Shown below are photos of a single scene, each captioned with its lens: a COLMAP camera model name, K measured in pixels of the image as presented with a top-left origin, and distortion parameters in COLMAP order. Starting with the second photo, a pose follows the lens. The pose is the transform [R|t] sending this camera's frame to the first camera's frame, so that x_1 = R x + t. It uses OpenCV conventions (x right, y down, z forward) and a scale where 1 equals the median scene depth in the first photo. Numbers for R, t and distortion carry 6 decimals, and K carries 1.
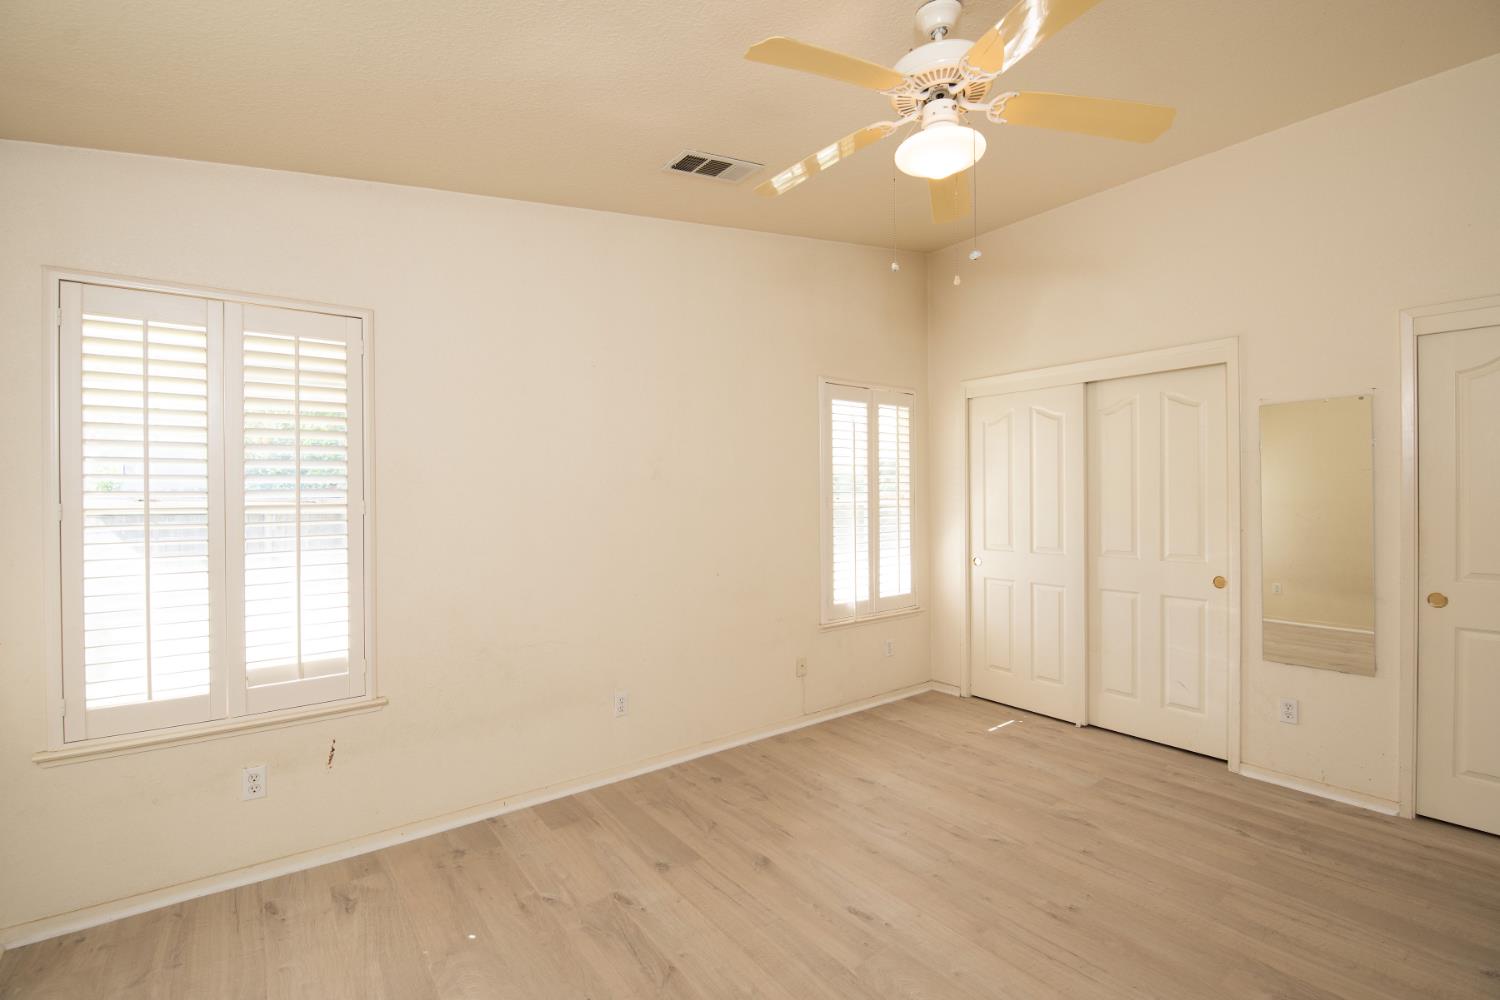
lens RADIAL K [[653.6, 0, 750.0], [0, 653.6, 500.0], [0, 0, 1]] dist [-0.001800, -0.007493]
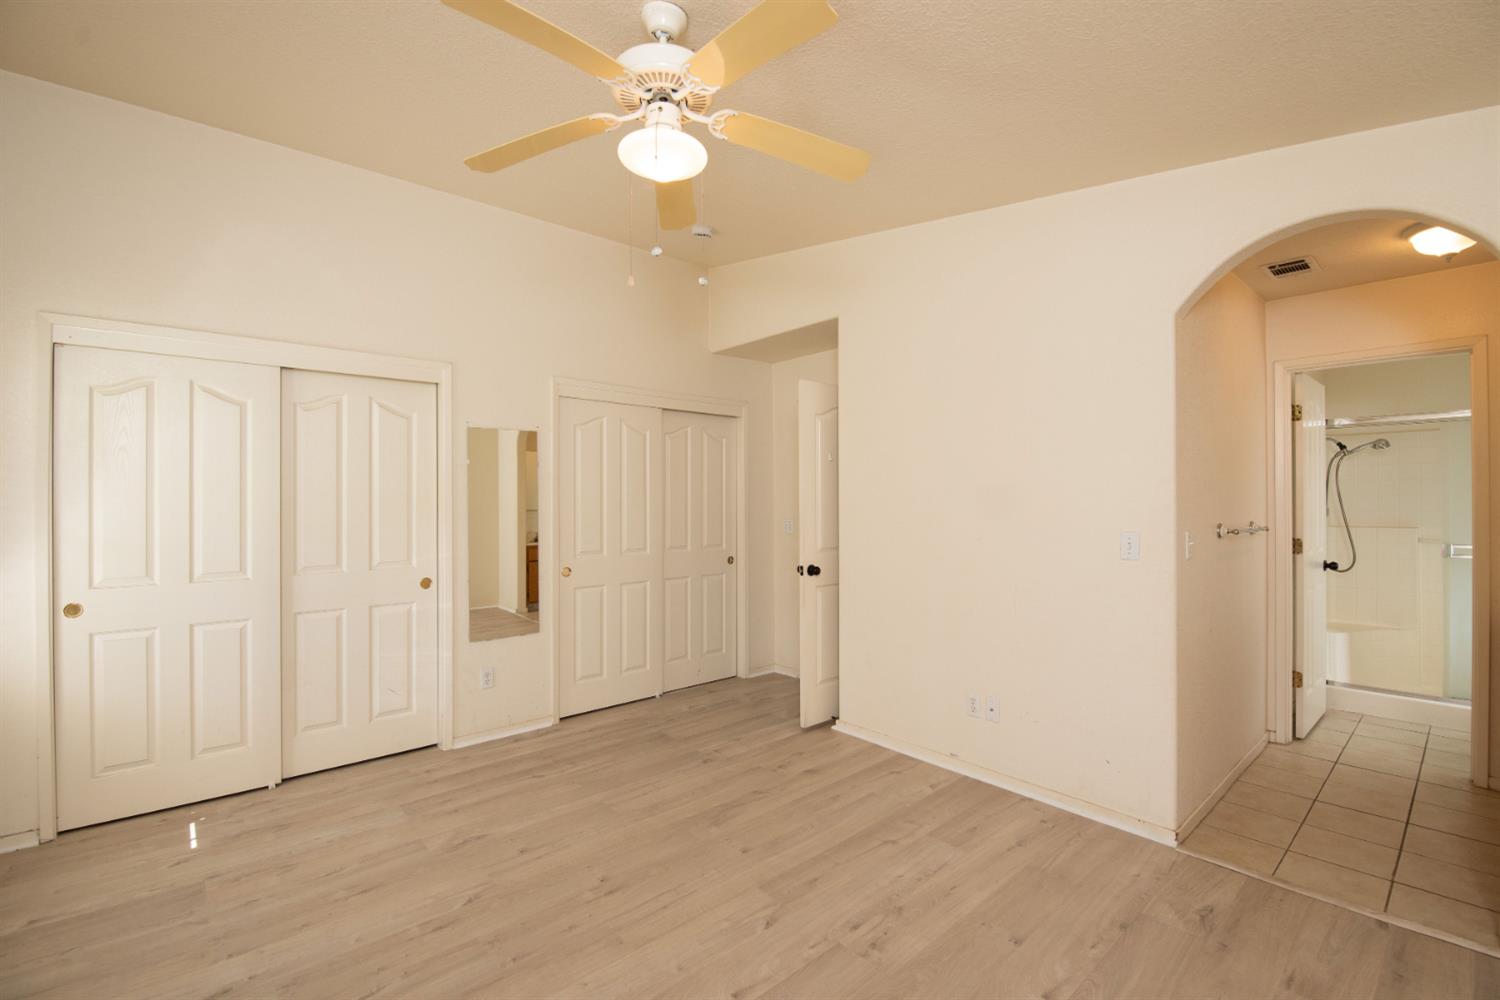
lens RADIAL K [[653.6, 0, 750.0], [0, 653.6, 500.0], [0, 0, 1]] dist [-0.001800, -0.007493]
pose [[-0.064958, 0.007153, 0.997862, -0.413942], [0.008537, 0.999942, -0.006612, -0.000445], [-0.997852, 0.008089, -0.065015, 0.548705]]
